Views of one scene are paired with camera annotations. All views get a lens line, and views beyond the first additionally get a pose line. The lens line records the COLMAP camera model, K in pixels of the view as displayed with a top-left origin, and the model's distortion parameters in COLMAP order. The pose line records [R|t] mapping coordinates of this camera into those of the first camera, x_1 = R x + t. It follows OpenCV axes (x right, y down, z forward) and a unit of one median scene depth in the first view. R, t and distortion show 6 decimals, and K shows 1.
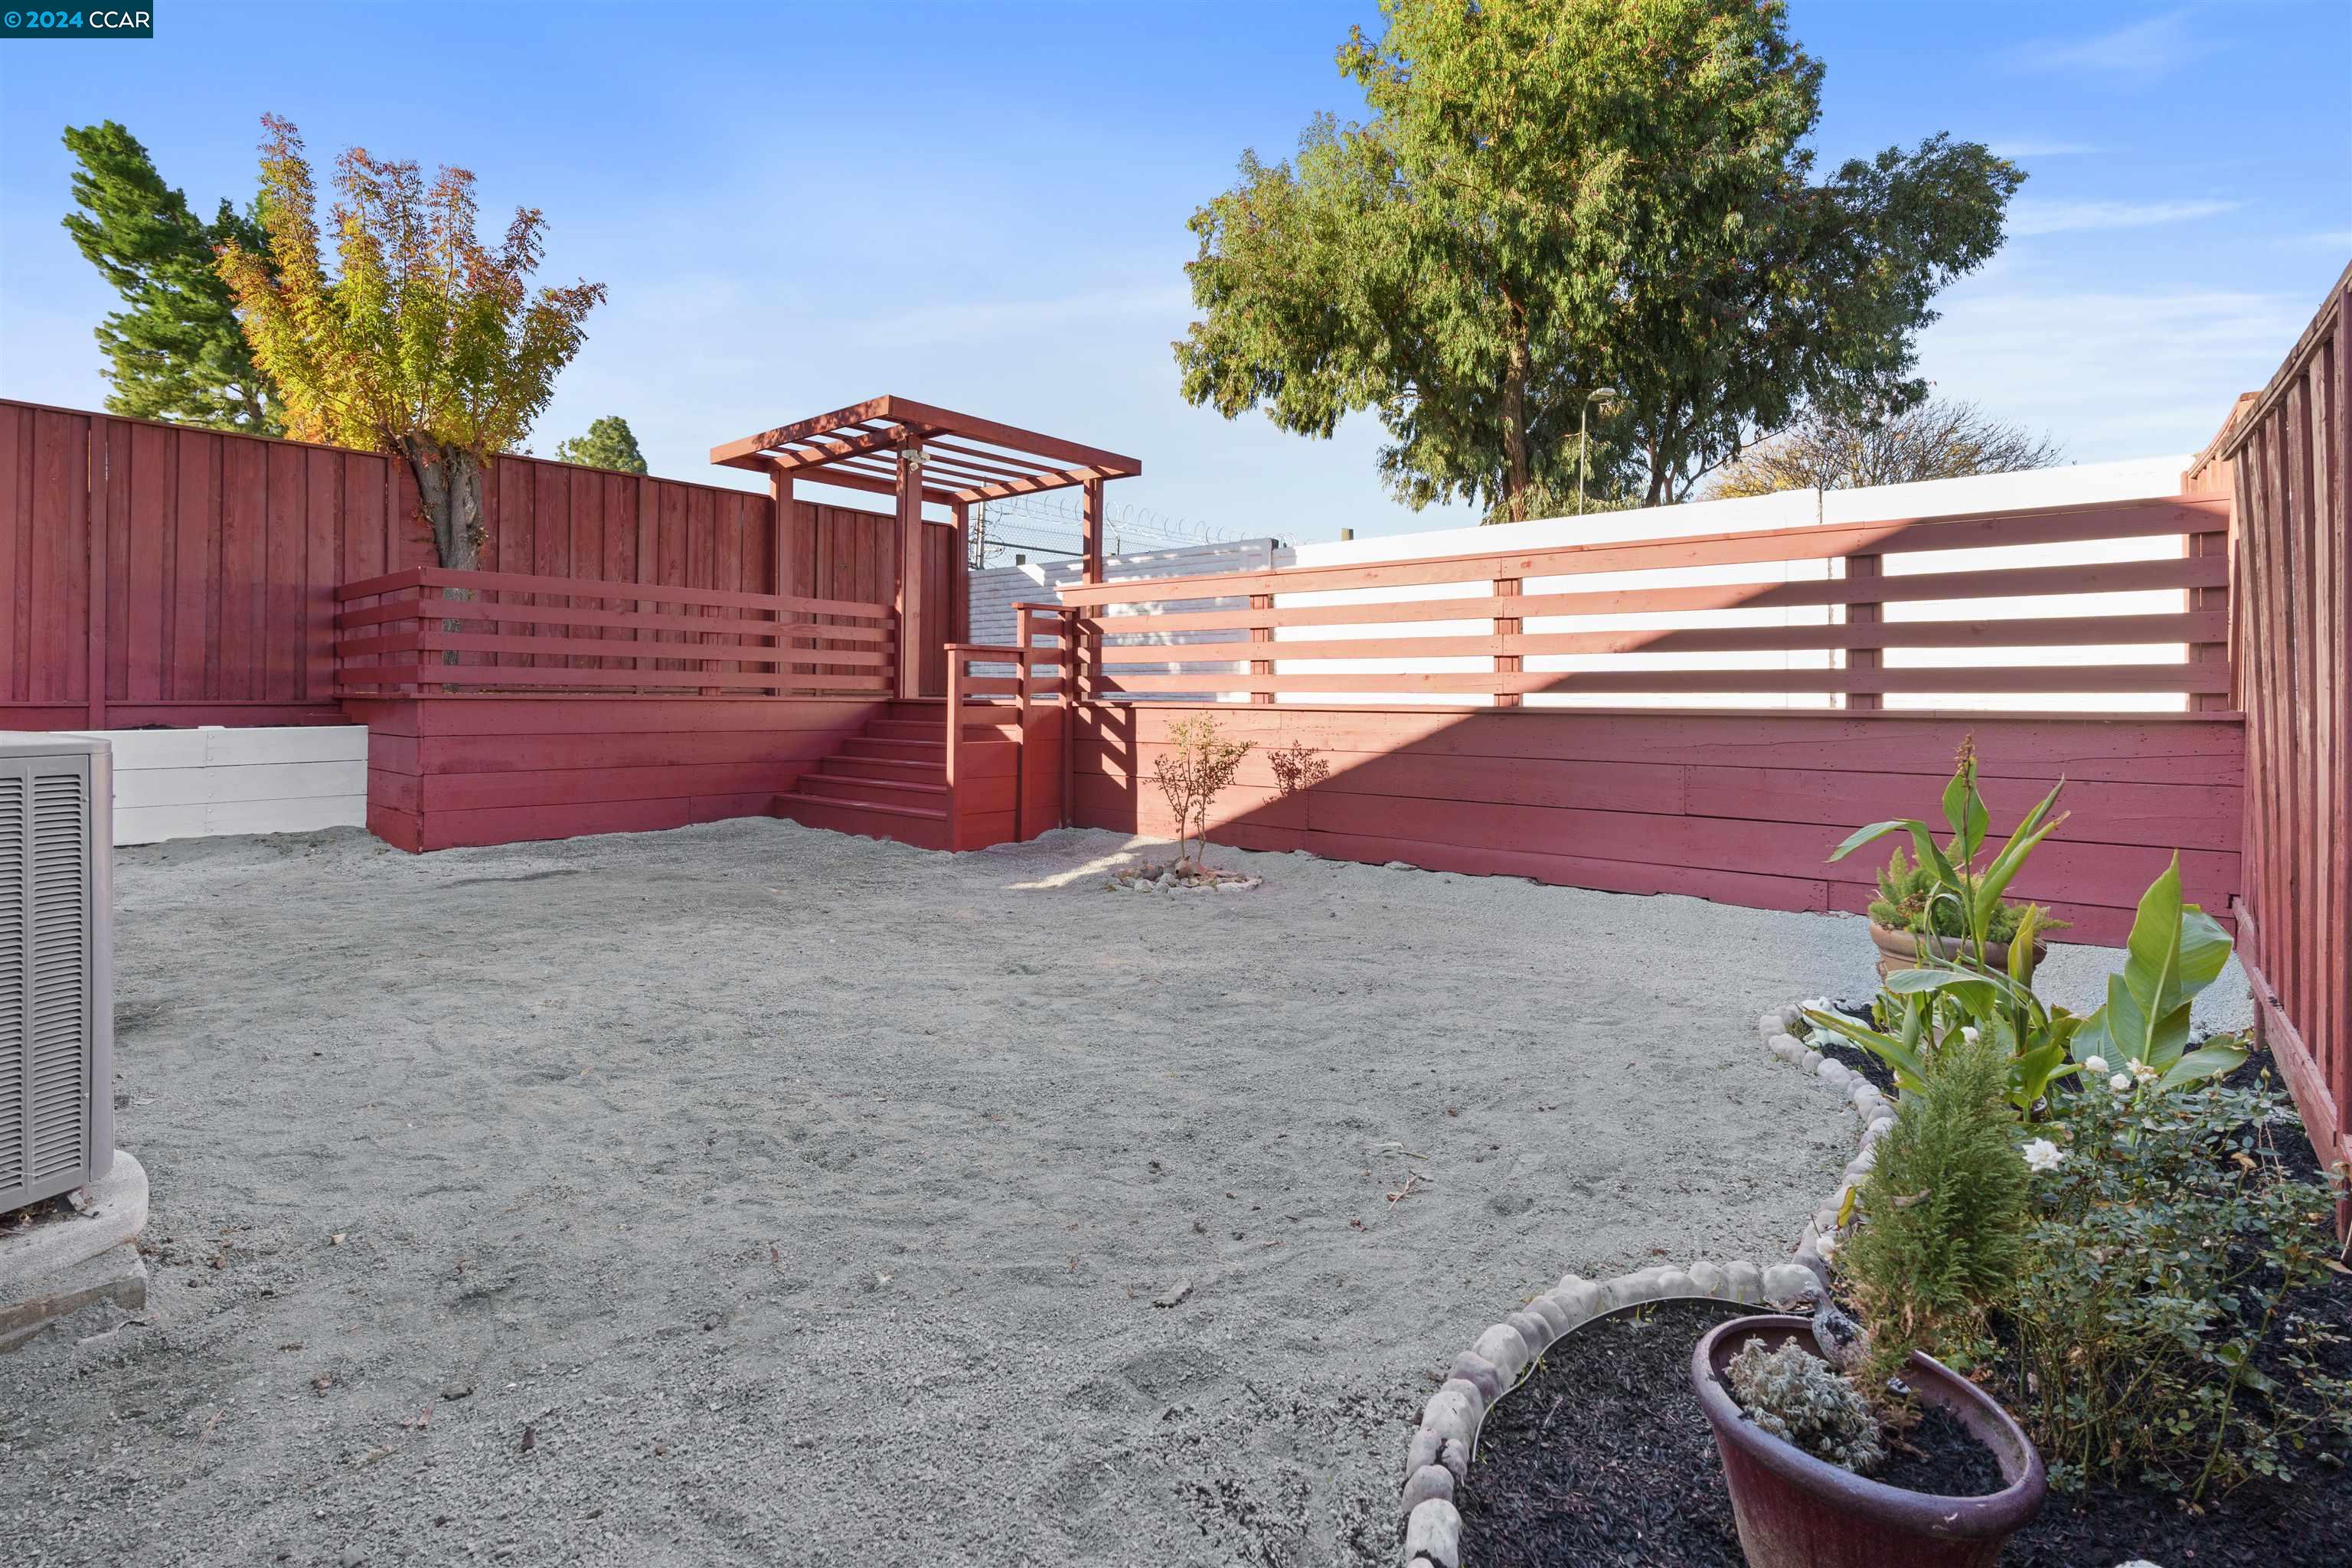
lens RADIAL K [[1083.6, 0, 1165.9], [0, 1083.6, 700.0], [0, 0, 1]] dist [-0.006587, 0.002389]
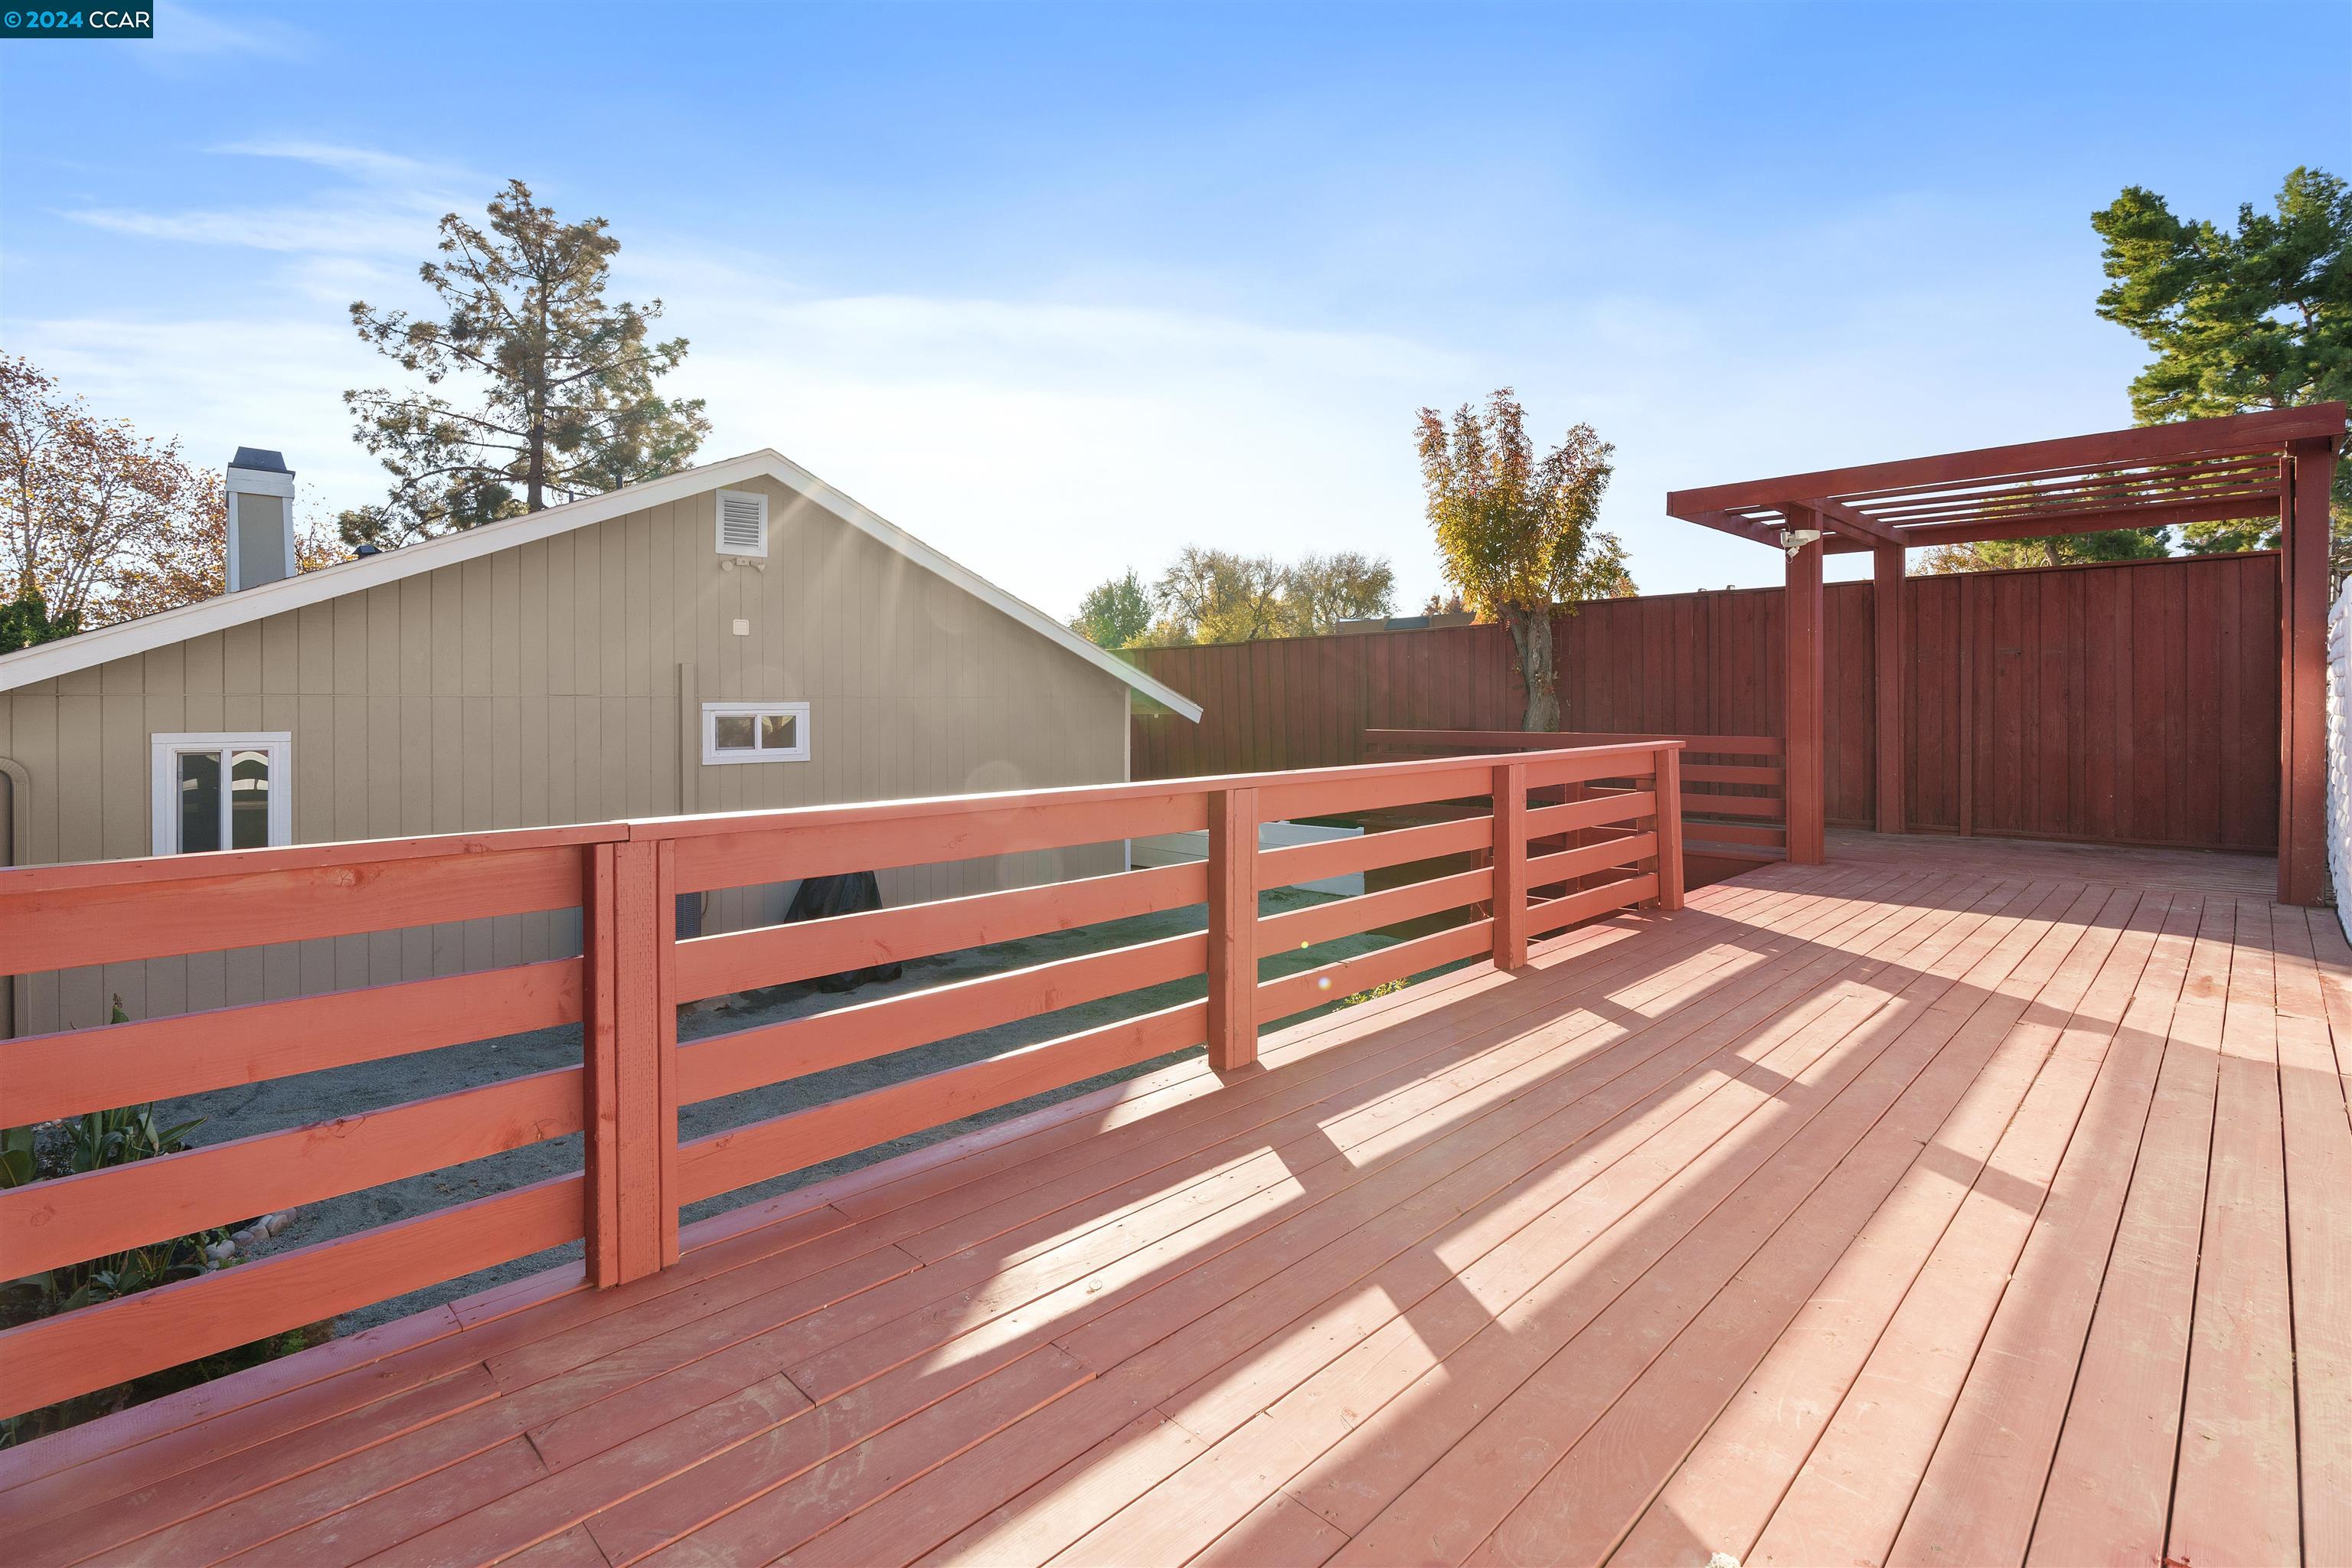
lens RADIAL K [[1083.6, 0, 1207.1], [0, 1083.6, 721.4], [0, 0, 1]] dist [-0.006587, 0.002389]
pose [[-0.059020, 0.013385, -0.998167, 0.128447], [-0.004162, 0.999898, 0.013654, -0.027133], [0.998248, 0.004960, -0.058958, 0.166059]]
